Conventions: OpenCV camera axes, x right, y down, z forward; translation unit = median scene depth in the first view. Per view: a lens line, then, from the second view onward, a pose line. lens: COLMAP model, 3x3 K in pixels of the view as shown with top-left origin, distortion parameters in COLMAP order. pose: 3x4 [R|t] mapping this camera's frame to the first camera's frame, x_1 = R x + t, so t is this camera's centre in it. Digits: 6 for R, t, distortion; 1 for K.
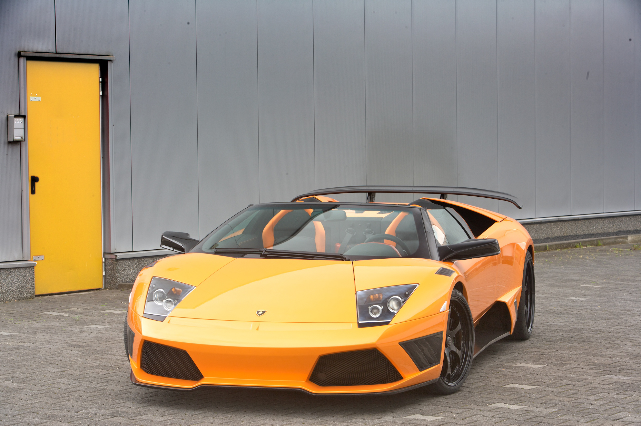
lens RADIAL K [[1789.5, 0, 321.0], [0, 1789.5, 213.0], [0, 0, 1]] dist [-0.013521, 0.000000]
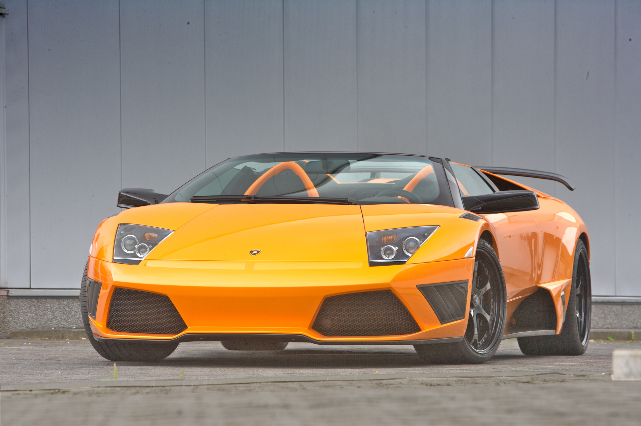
lens RADIAL K [[3681.5, 0, 319.3], [0, 3681.5, 213.3], [0, 0, 1]] dist [2.749801, 0.000000]
pose [[0.999642, 0.007086, 0.025802, -0.047116], [-0.004914, 0.996514, -0.083285, 0.178486], [-0.026303, 0.083129, 0.996192, -0.735943]]
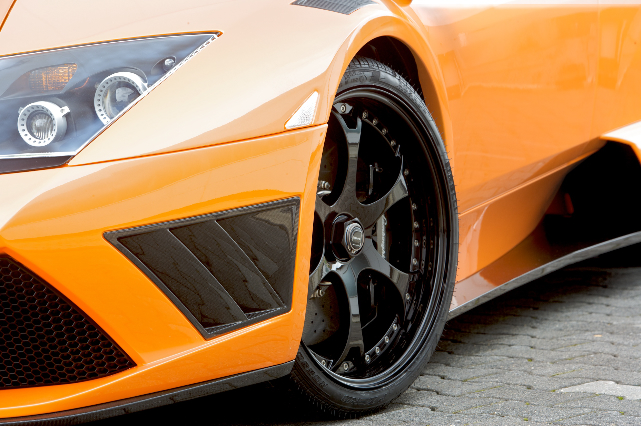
lens RADIAL K [[2522.5, 0, 320.6], [0, 2522.5, 212.6], [0, 0, 1]] dist [-0.643722, 0.000000]
pose [[0.993186, -0.007263, -0.116311, 0.116249], [0.010818, 0.999492, 0.029963, 0.056063], [0.116034, -0.031017, 0.992761, 0.601745]]
